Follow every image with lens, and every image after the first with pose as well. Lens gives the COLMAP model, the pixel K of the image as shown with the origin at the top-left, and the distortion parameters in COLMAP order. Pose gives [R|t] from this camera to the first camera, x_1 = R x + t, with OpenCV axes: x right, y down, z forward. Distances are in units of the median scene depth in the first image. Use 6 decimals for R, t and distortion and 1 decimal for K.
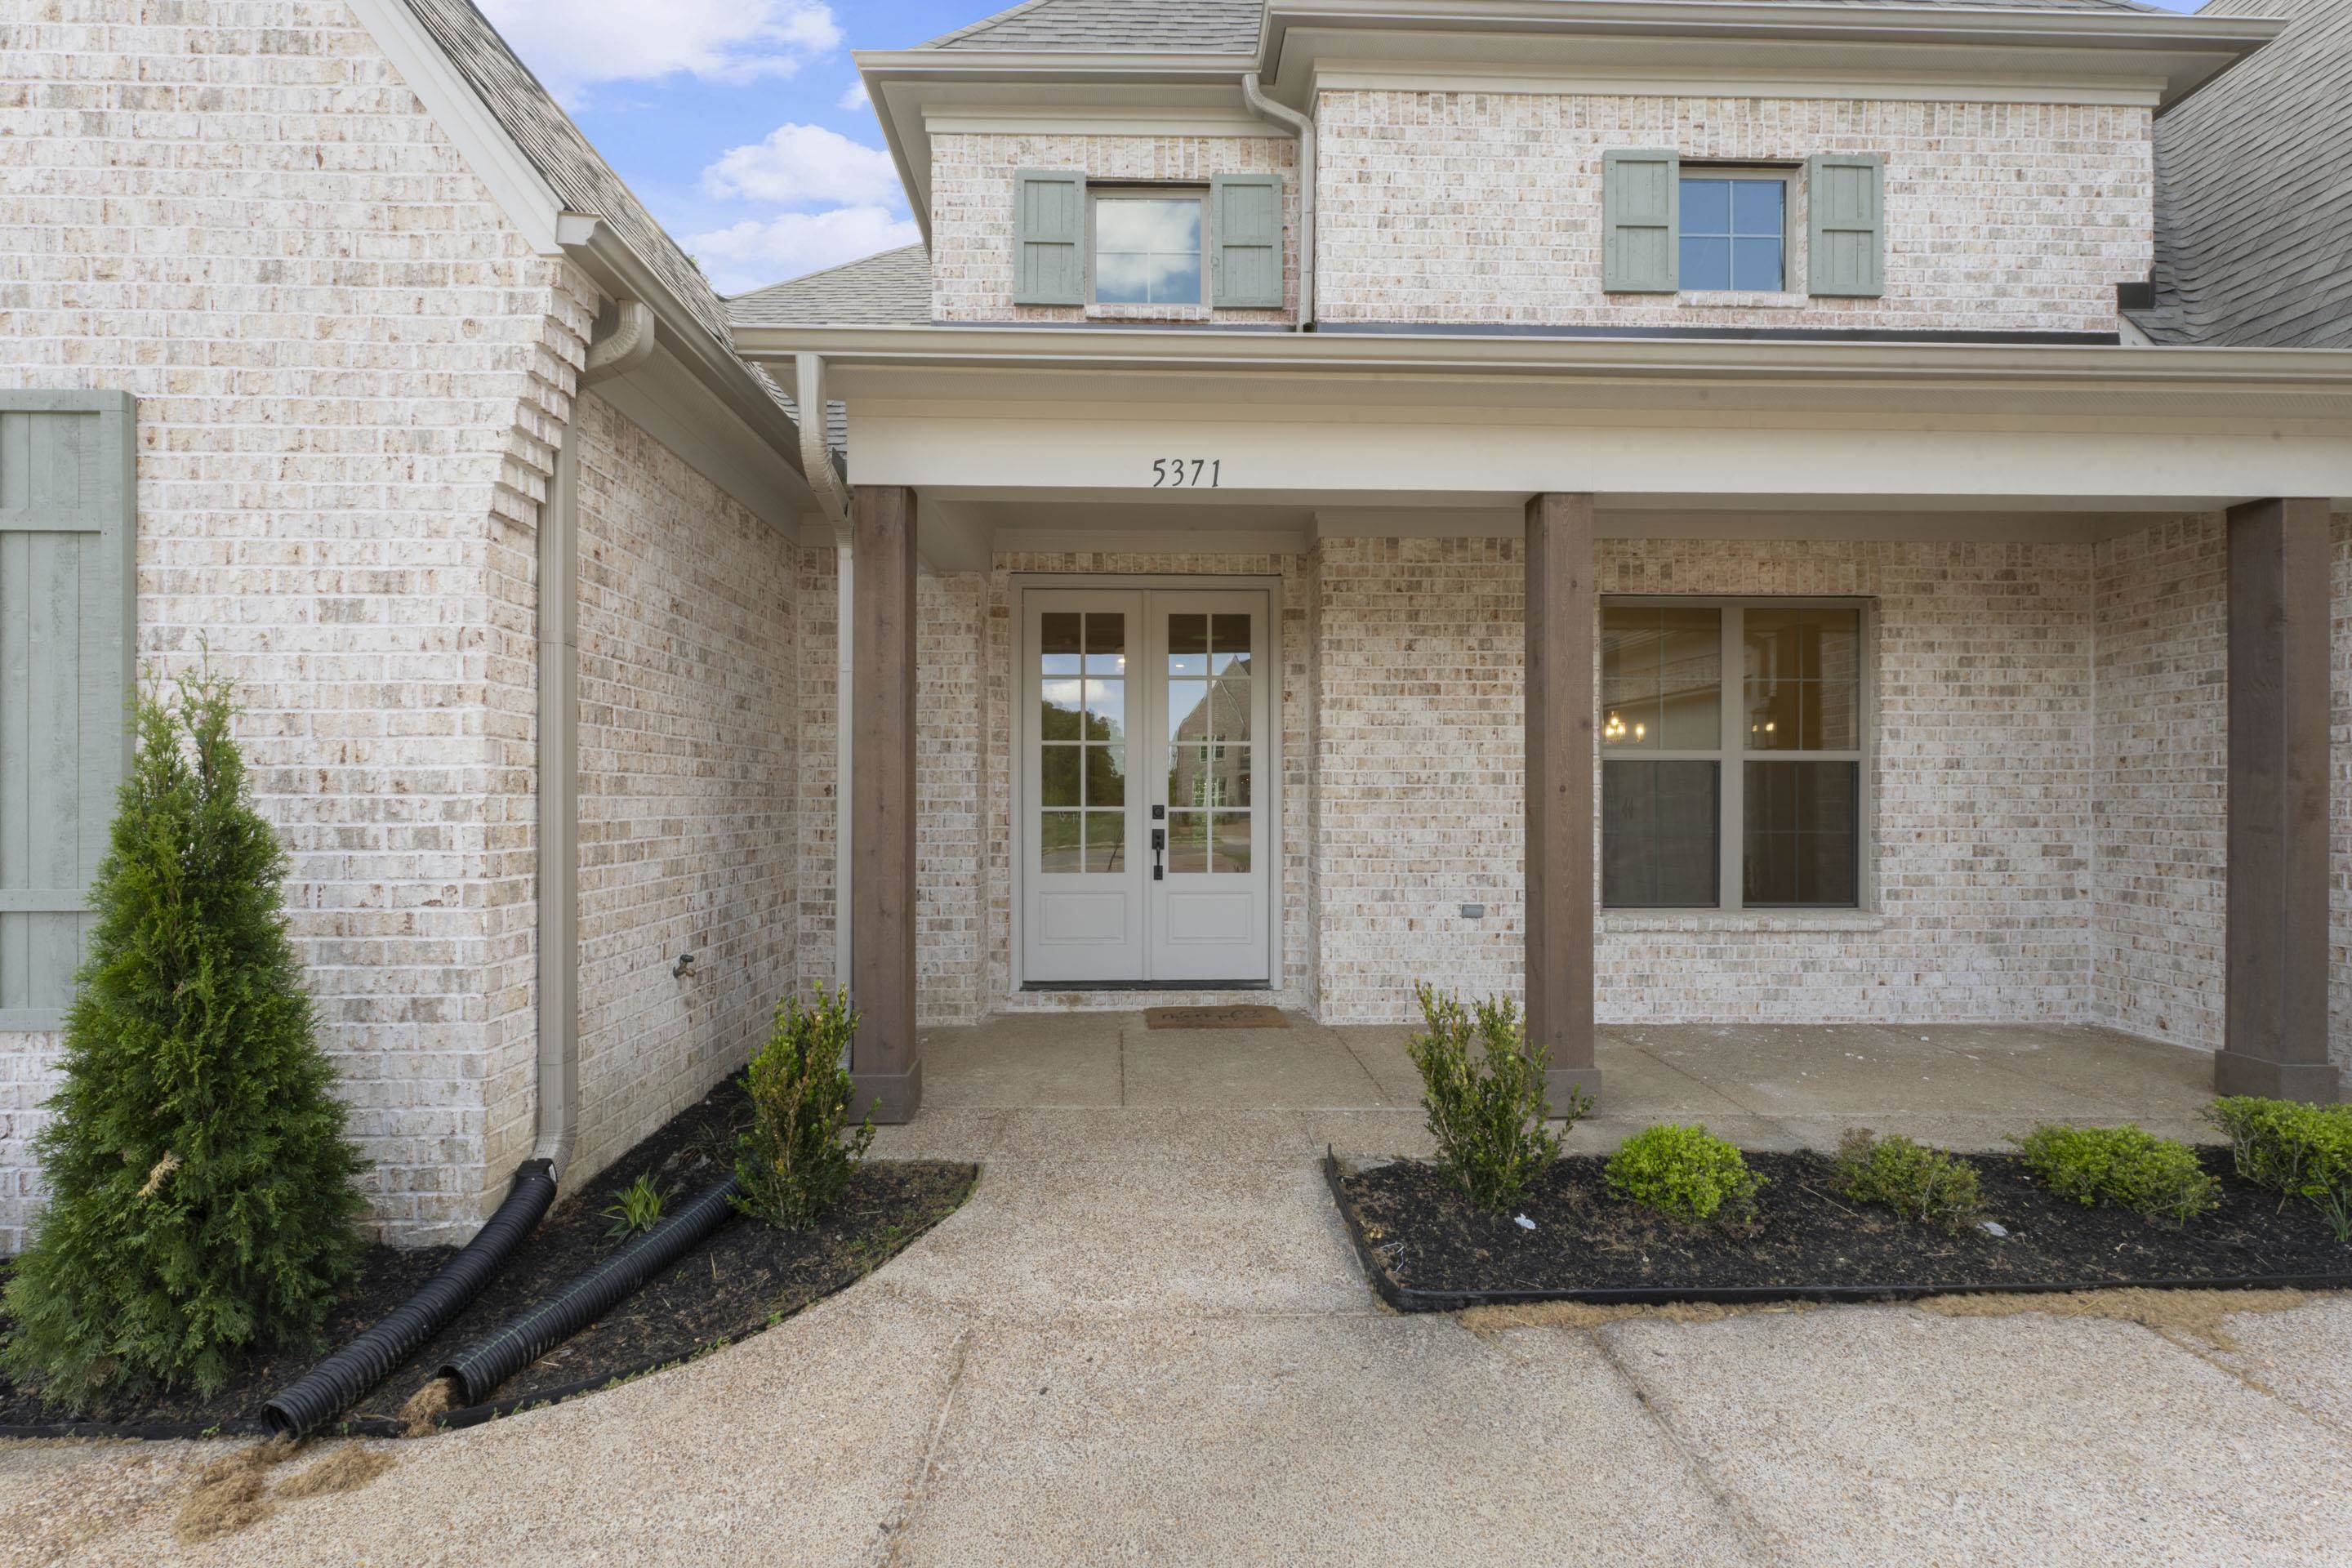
lens RADIAL K [[946.0, 0, 1165.8], [0, 946.0, 796.2], [0, 0, 1]] dist [0.000499, -0.000280]
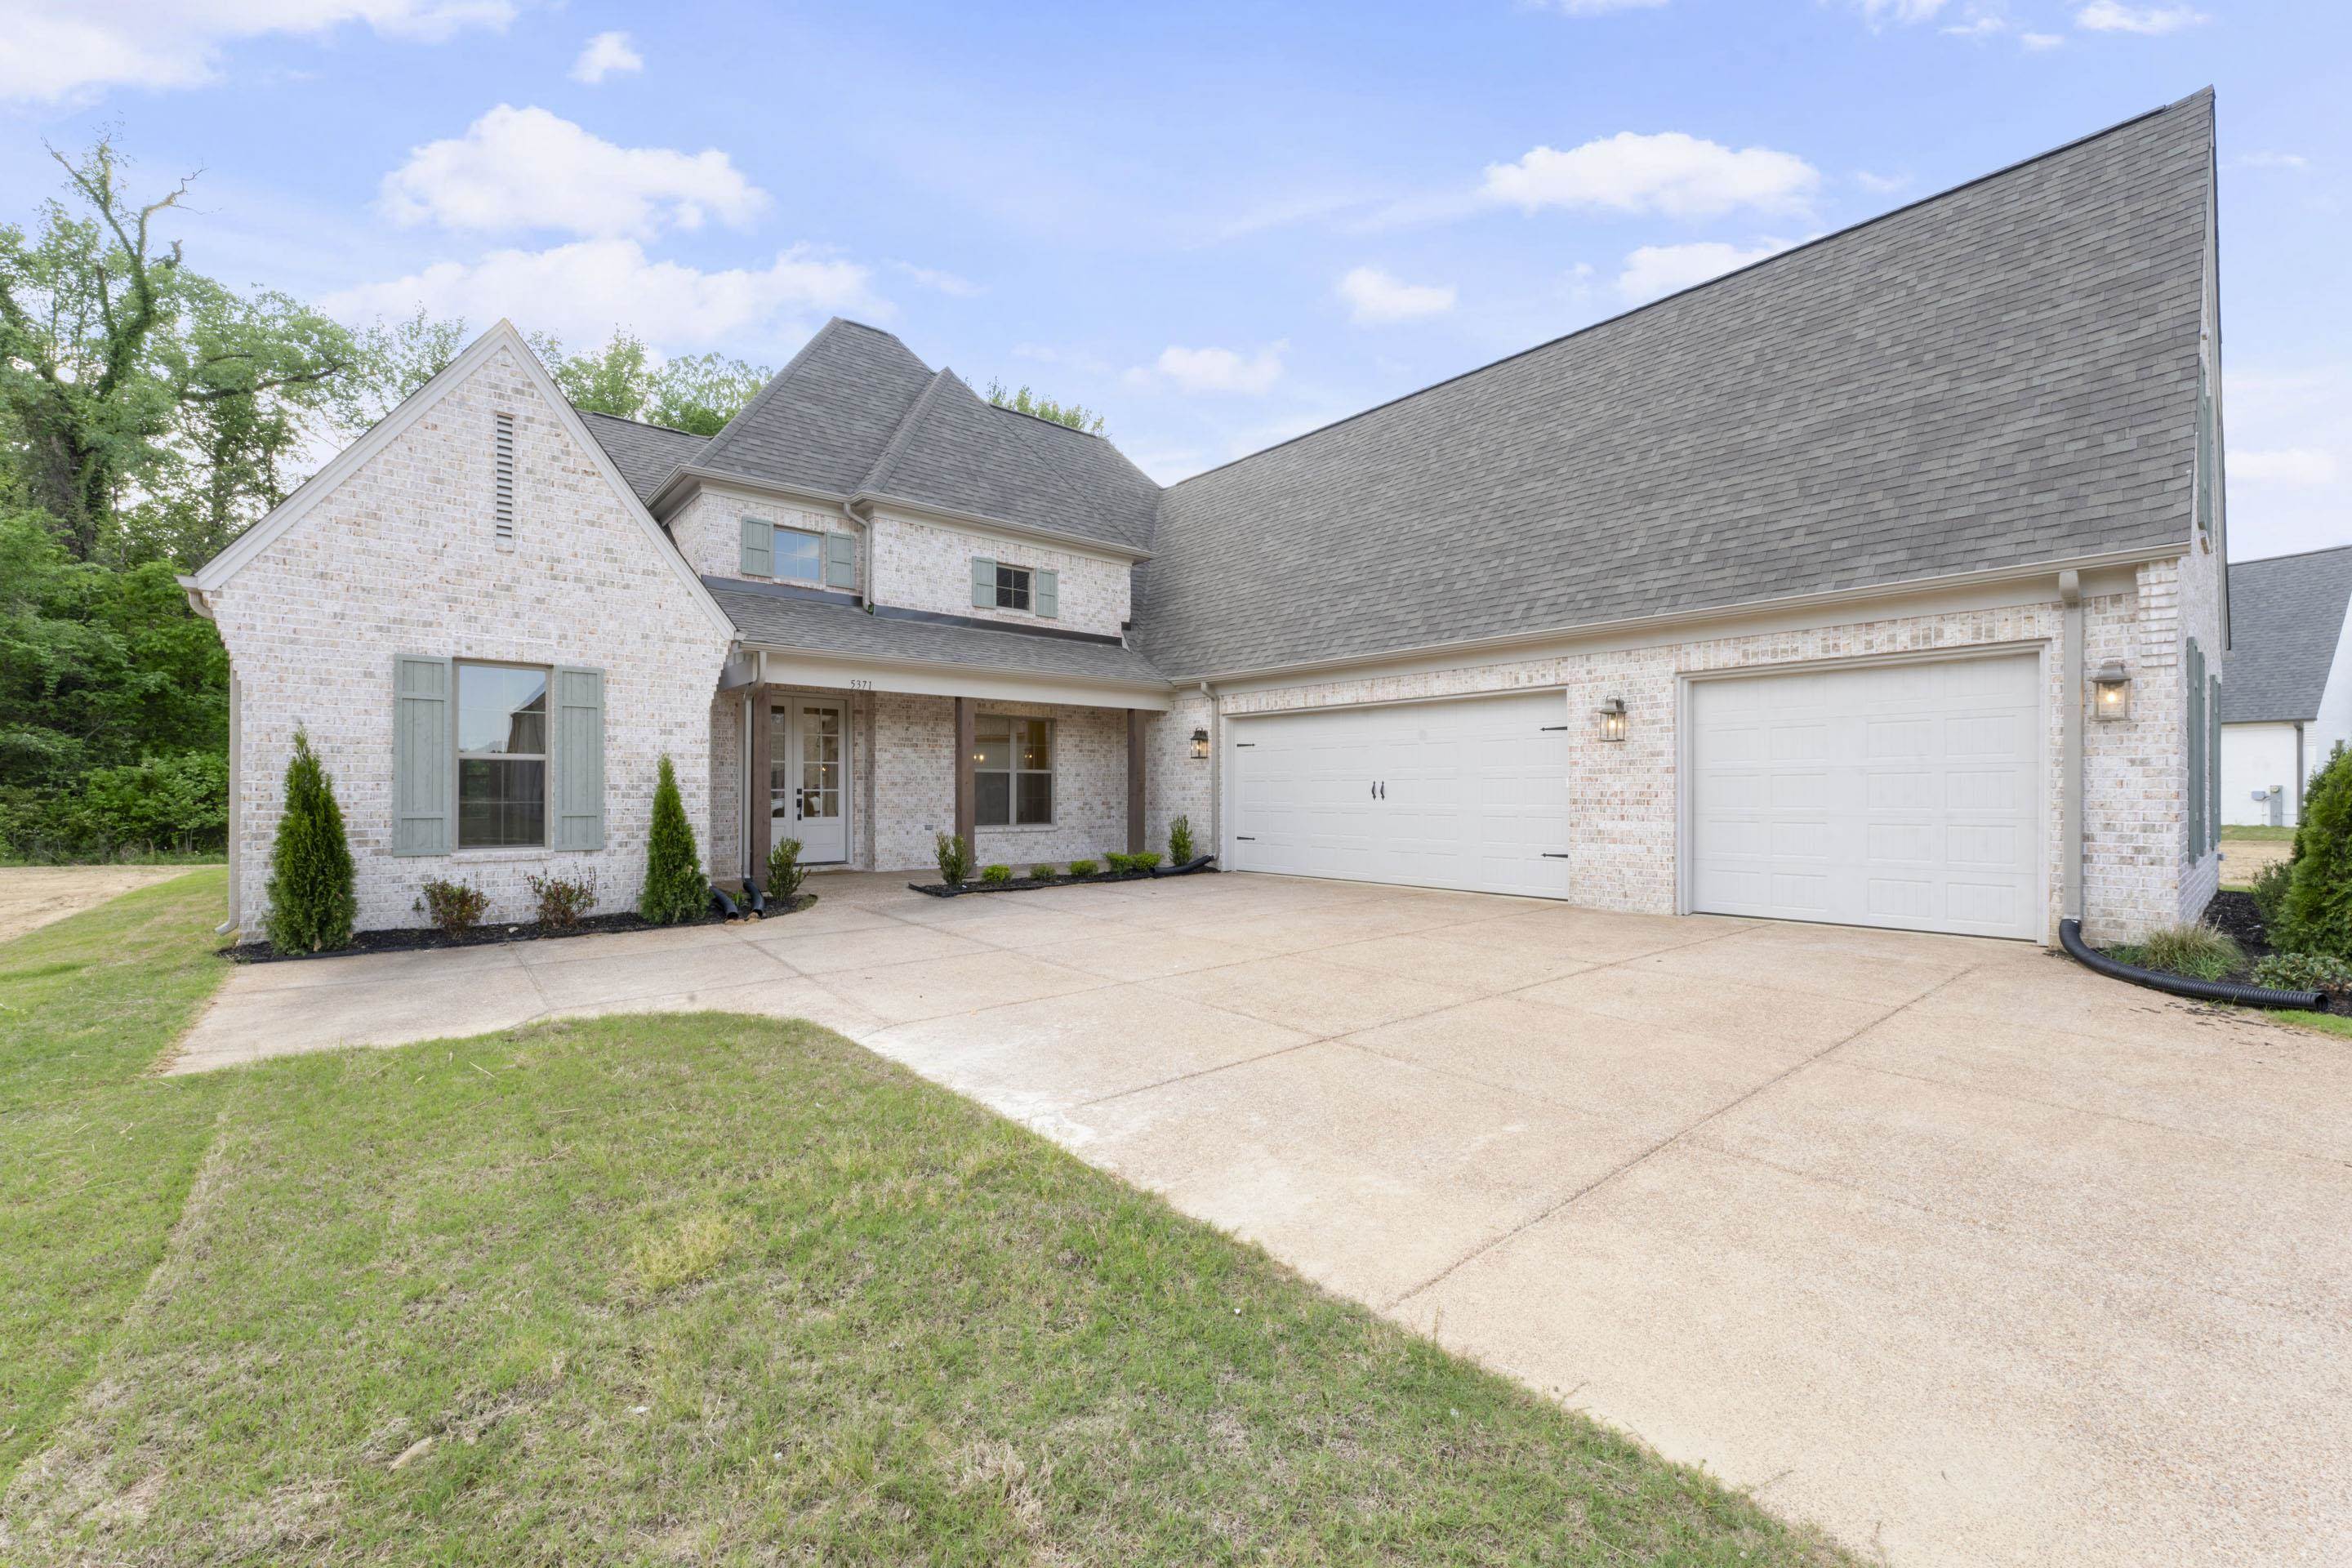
lens RADIAL K [[946.0, 0, 1165.8], [0, 946.0, 796.2], [0, 0, 1]] dist [0.000499, -0.000280]
pose [[0.780148, -0.004524, 0.625579, -0.848060], [-0.000773, 0.999966, 0.008195, 0.009169], [-0.625595, -0.006877, 0.780118, -1.552621]]
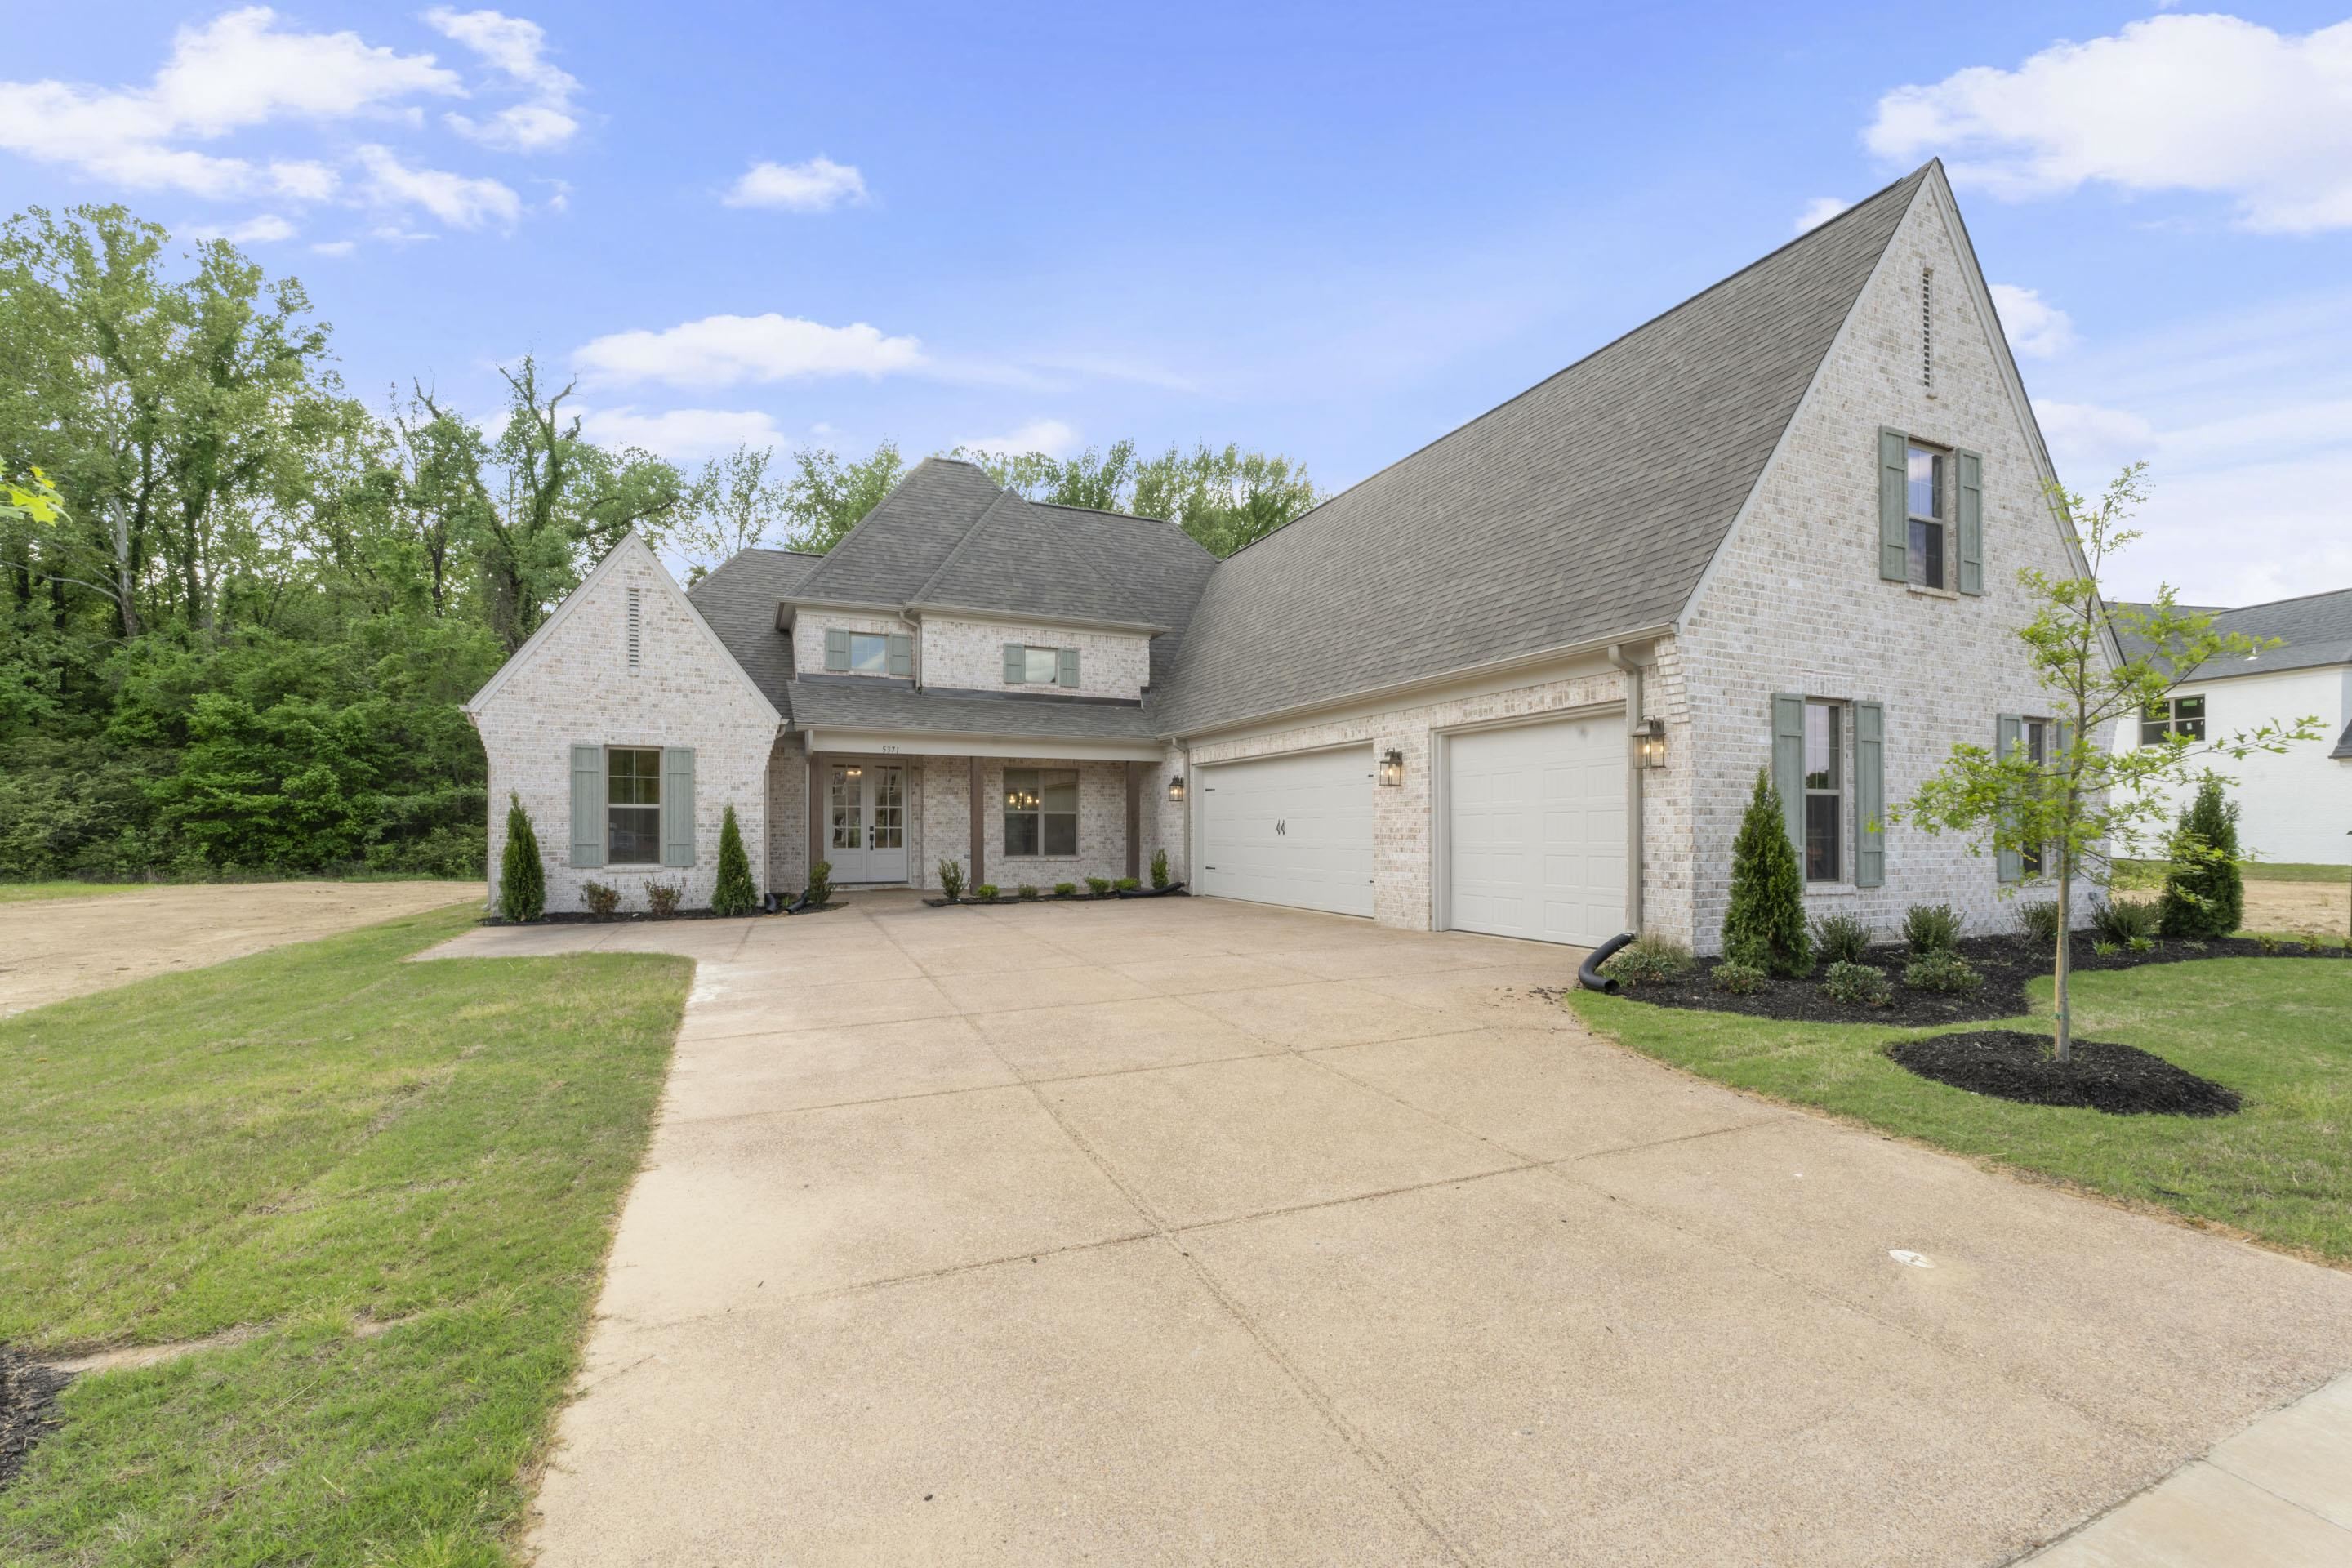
lens RADIAL K [[950.5, 0, 1154.2], [0, 950.5, 840.9], [0, 0, 1]] dist [0.001595, 0.000060]
pose [[0.926480, -0.005538, 0.376303, -0.362115], [0.000041, 0.999893, 0.014616, 0.012246], [-0.376344, -0.013526, 0.926381, -2.532232]]
